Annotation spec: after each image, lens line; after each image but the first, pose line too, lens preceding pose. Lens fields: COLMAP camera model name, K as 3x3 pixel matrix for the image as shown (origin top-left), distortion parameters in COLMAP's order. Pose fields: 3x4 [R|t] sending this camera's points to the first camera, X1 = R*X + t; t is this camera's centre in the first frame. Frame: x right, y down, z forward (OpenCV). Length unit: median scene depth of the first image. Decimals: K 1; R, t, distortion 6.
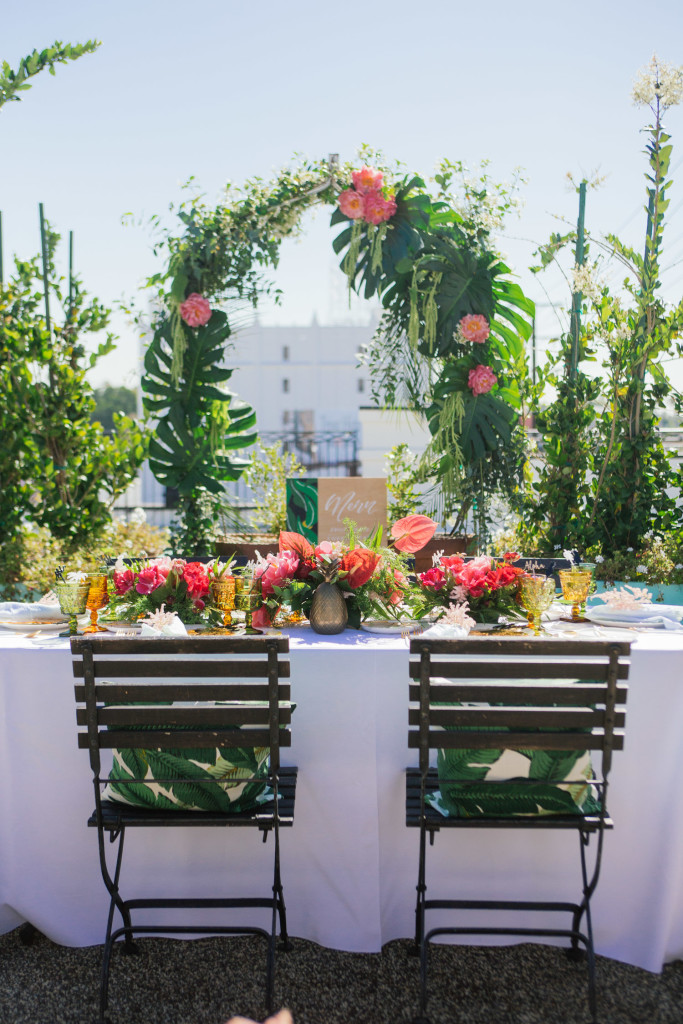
lens RADIAL K [[1402.9, 0, 341.5], [0, 1402.9, 512.0], [0, 0, 1]] dist [0.042125, 0.042616]
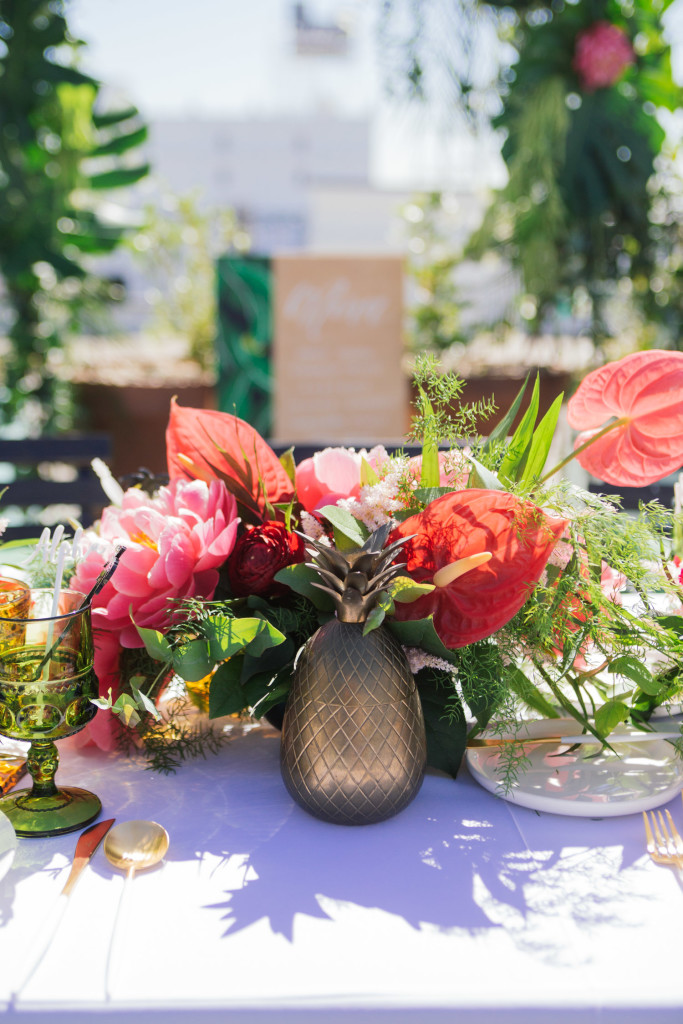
lens RADIAL K [[1402.9, 0, 341.5], [0, 1402.9, 512.0], [0, 0, 1]] dist [0.042125, 0.042616]
pose [[0.999048, 0.002231, 0.043574, -0.014933], [-0.008363, 0.989966, 0.141057, -0.003764], [-0.042822, -0.141287, 0.989042, 0.491287]]
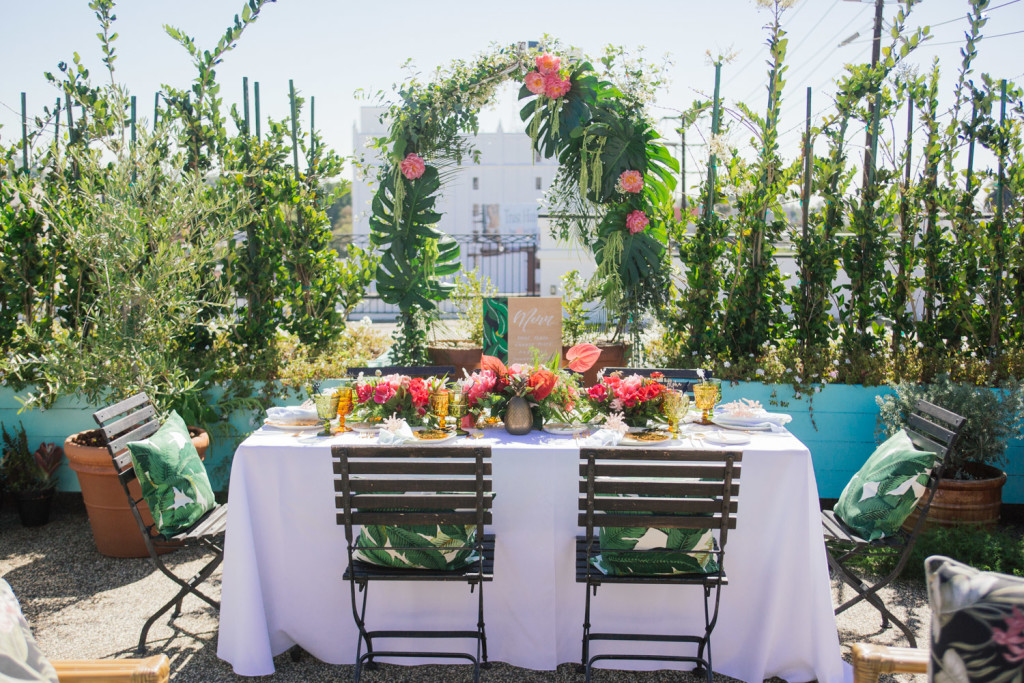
lens RADIAL K [[1172.4, 0, 512.0], [0, 1172.4, 341.5], [0, 0, 1]] dist [0.007016, 0.001443]
pose [[0.999958, 0.004707, -0.007845, -0.004672], [-0.004346, 0.998960, 0.045377, -0.033785], [0.008051, -0.045341, 0.998939, -0.069790]]
